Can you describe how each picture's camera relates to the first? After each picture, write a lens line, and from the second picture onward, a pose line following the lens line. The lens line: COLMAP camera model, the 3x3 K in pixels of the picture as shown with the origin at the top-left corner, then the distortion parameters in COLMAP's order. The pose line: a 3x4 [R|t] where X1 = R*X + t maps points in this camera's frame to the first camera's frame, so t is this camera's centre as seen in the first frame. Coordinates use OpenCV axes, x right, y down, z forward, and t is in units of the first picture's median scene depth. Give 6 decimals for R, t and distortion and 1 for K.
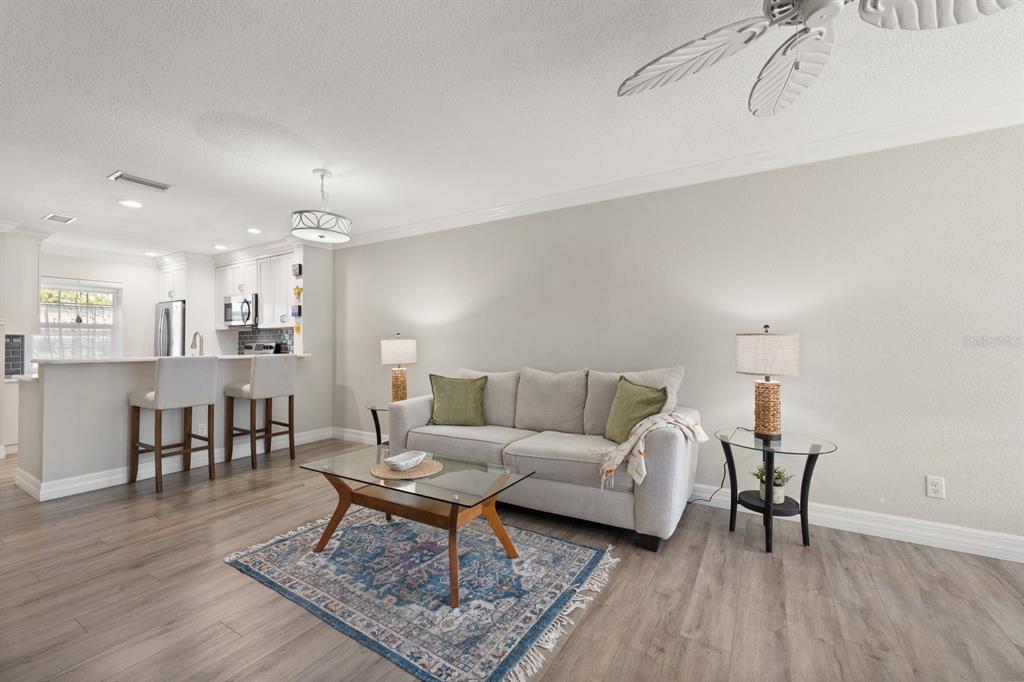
lens RADIAL K [[419.8, 0, 510.4], [0, 419.8, 338.3], [0, 0, 1]] dist [0.000050, 0.000159]
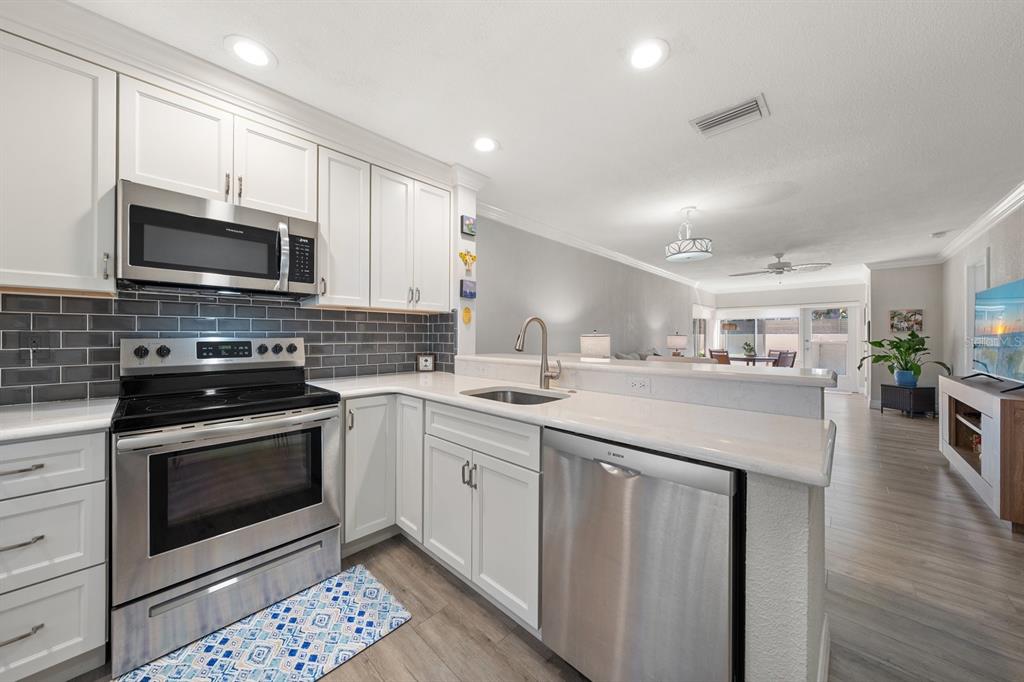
lens RADIAL K [[350.9, 0, 512.0], [0, 350.9, 338.7], [0, 0, 1]] dist [0.001626, 0.000022]
pose [[0.212066, -0.004177, 0.977246, -1.025870], [-0.016092, 0.999840, 0.007766, 0.006423], [-0.977123, -0.017373, 0.211965, 0.815449]]
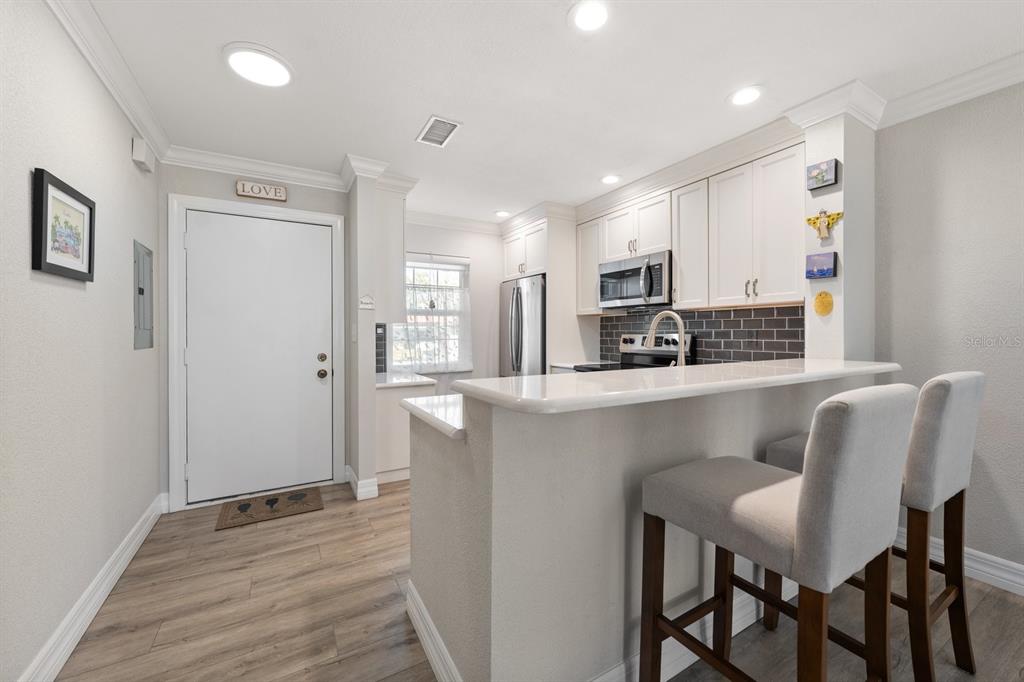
lens RADIAL K [[385.4, 0, 507.9], [0, 385.4, 334.9], [0, 0, 1]] dist [0.003102, 0.000018]
pose [[0.878941, 0.003764, -0.476916, -0.607691], [0.006271, 0.999791, 0.019449, -0.000398], [0.476889, -0.020085, 0.878734, 0.466353]]
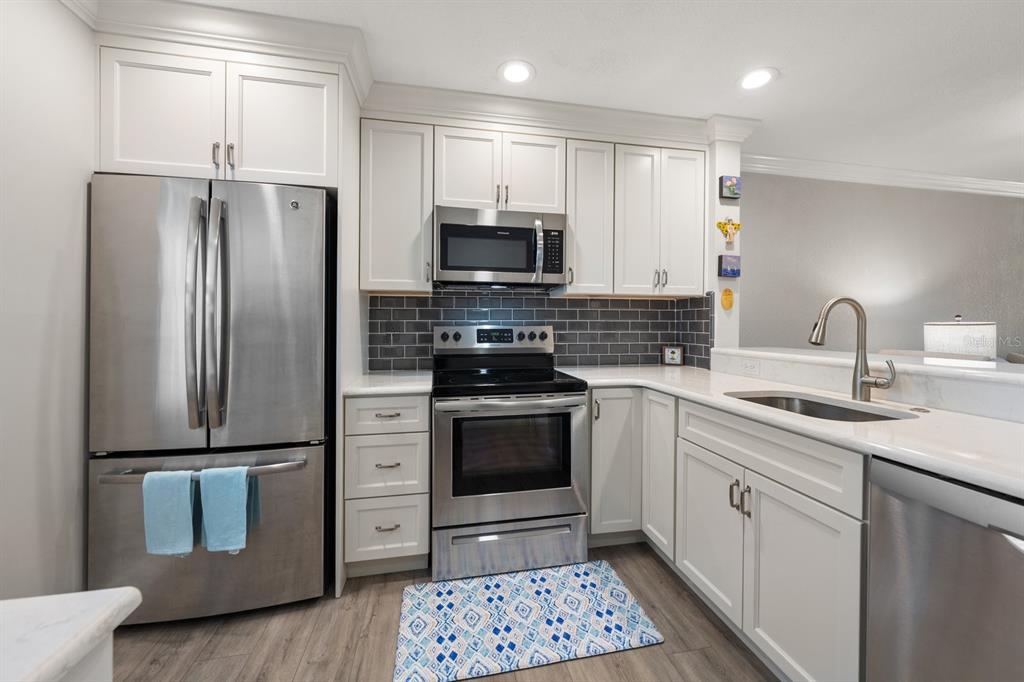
lens RADIAL K [[385.4, 0, 514.7], [0, 385.4, 327.0], [0, 0, 1]] dist [0.003102, 0.000018]
pose [[0.733346, -0.001351, 0.679854, -1.033131], [-0.013268, 0.999779, 0.016298, 0.006618], [-0.679726, -0.020973, 0.733167, 0.825477]]
